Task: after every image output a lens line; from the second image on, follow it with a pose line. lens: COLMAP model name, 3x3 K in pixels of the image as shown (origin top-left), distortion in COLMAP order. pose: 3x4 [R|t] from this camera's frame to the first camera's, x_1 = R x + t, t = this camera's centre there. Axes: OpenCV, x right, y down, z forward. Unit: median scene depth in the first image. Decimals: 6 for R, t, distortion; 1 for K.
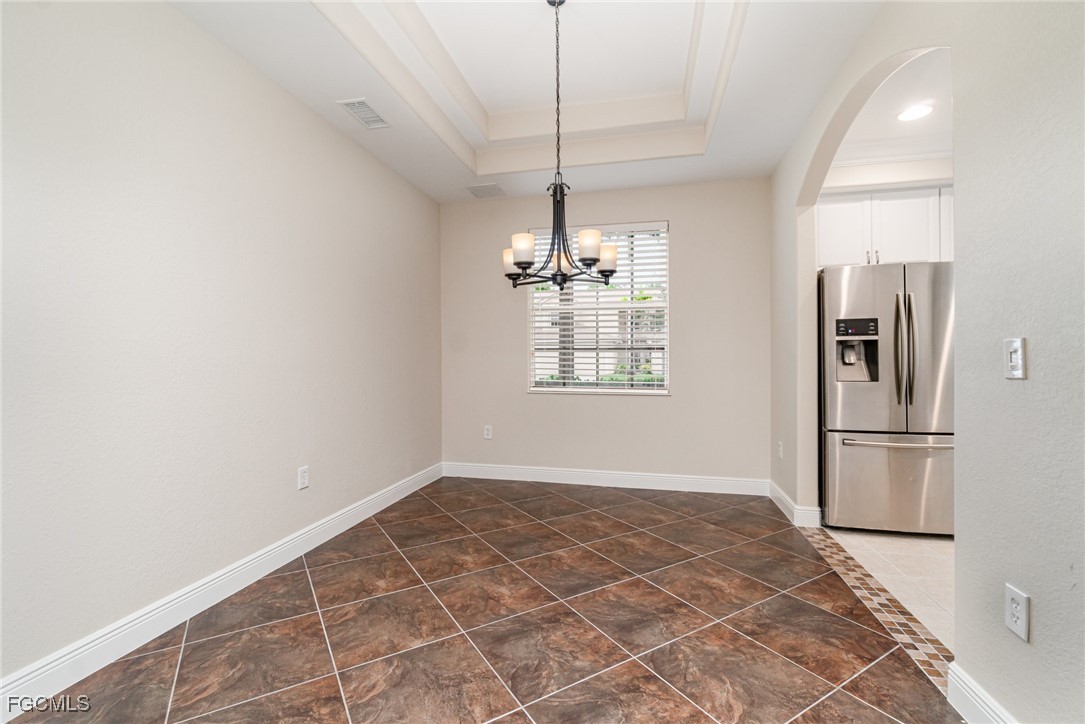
lens RADIAL K [[472.2, 0, 534.7], [0, 472.2, 361.8], [0, 0, 1]] dist [-0.002755, 0.000670]
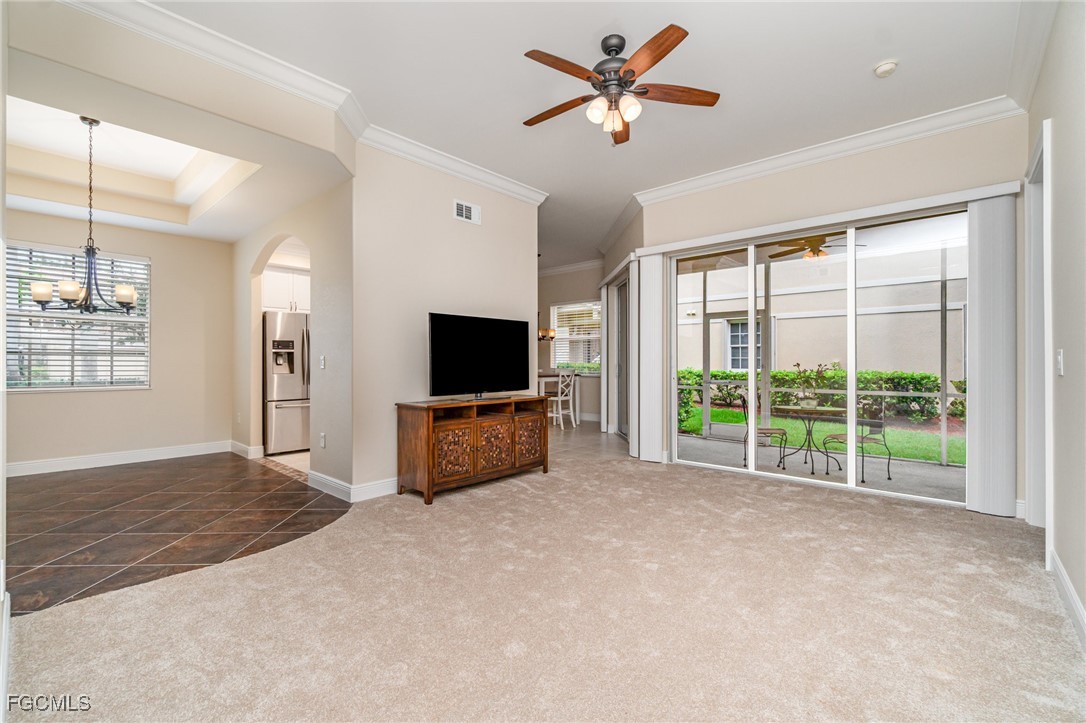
lens RADIAL K [[472.7, 0, 541.8], [0, 472.7, 356.8], [0, 0, 1]] dist [-0.002755, 0.000670]
pose [[0.485771, 0.009791, 0.874031, -0.468482], [0.000804, 0.999932, -0.011648, -0.003207], [-0.874085, 0.006361, 0.485730, -0.825705]]
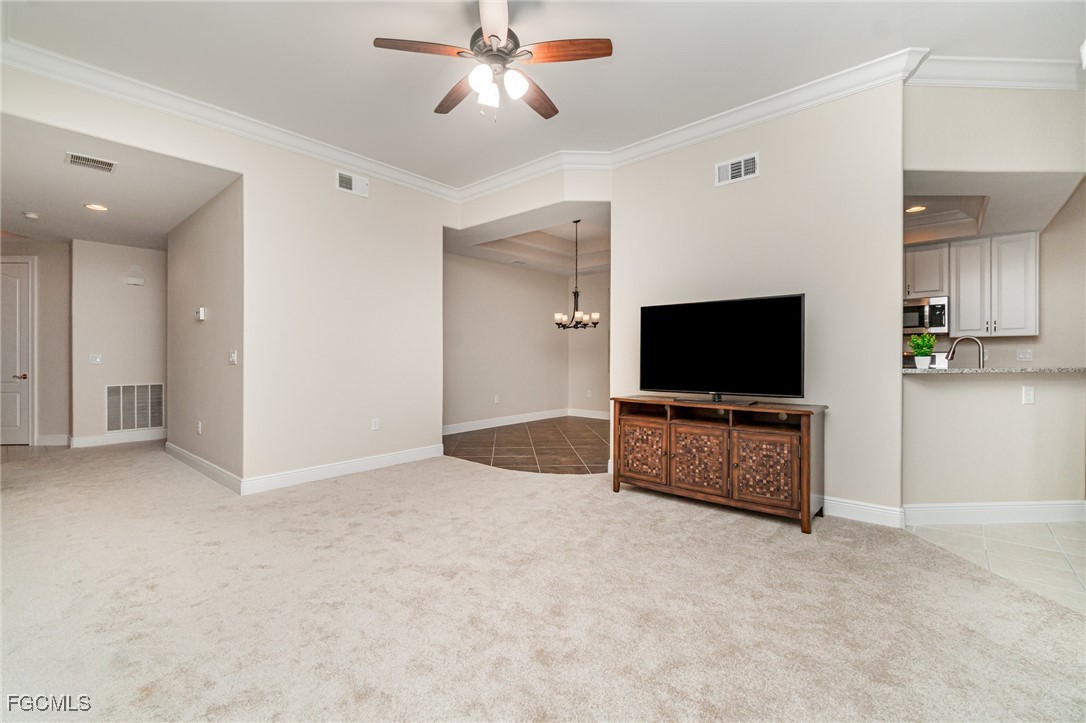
lens RADIAL K [[472.7, 0, 533.1], [0, 472.7, 354.7], [0, 0, 1]] dist [-0.002755, 0.000670]
pose [[0.878177, -0.002129, -0.478331, 0.919298], [0.000523, 0.999994, -0.003490, -0.003663], [0.478336, 0.002815, 0.878173, -1.220541]]
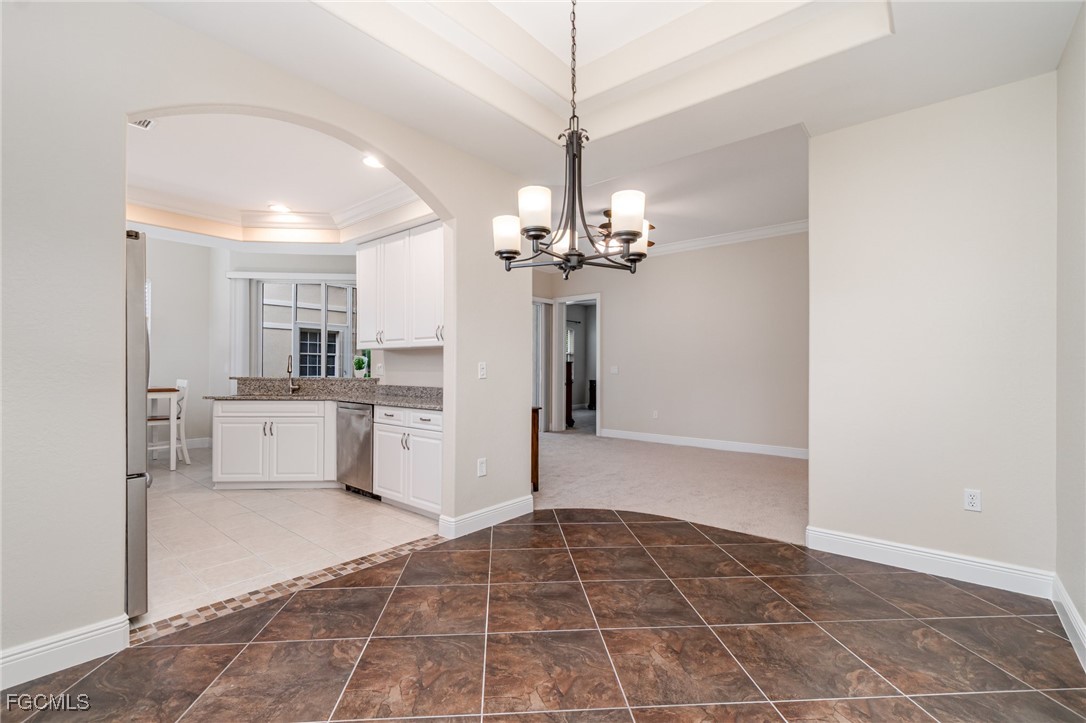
lens RADIAL K [[472.7, 0, 529.1], [0, 472.7, 370.8], [0, 0, 1]] dist [-0.002755, 0.000670]
pose [[-0.883280, -0.003501, 0.468833, -0.188541], [-0.002266, 0.999992, 0.003198, -0.007330], [-0.468840, 0.001762, -0.883281, 1.380429]]
